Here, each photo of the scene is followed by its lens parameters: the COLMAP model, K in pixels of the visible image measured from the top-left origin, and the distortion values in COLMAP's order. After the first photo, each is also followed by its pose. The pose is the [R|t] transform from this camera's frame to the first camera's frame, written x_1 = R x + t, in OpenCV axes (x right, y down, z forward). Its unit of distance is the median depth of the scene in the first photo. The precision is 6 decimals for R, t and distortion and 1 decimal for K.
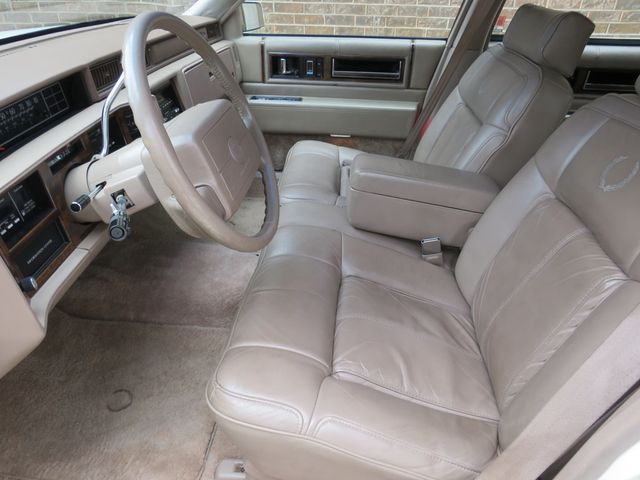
lens RADIAL K [[455.5, 0, 323.3], [0, 455.5, 242.0], [0, 0, 1]] dist [-0.004876, -0.008668]
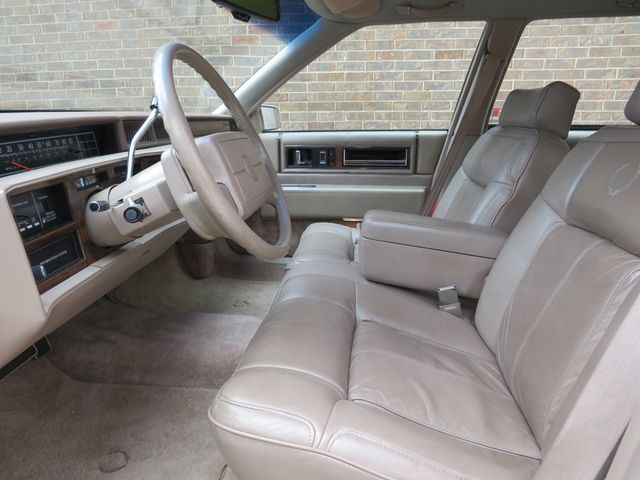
lens RADIAL K [[455.5, 0, 323.3], [0, 455.5, 242.0], [0, 0, 1]] dist [-0.004876, -0.008668]
pose [[0.999272, -0.020132, -0.032400, 0.004804], [0.010228, 0.959697, -0.280850, 0.167521], [0.036749, 0.280314, 0.959205, 0.025489]]
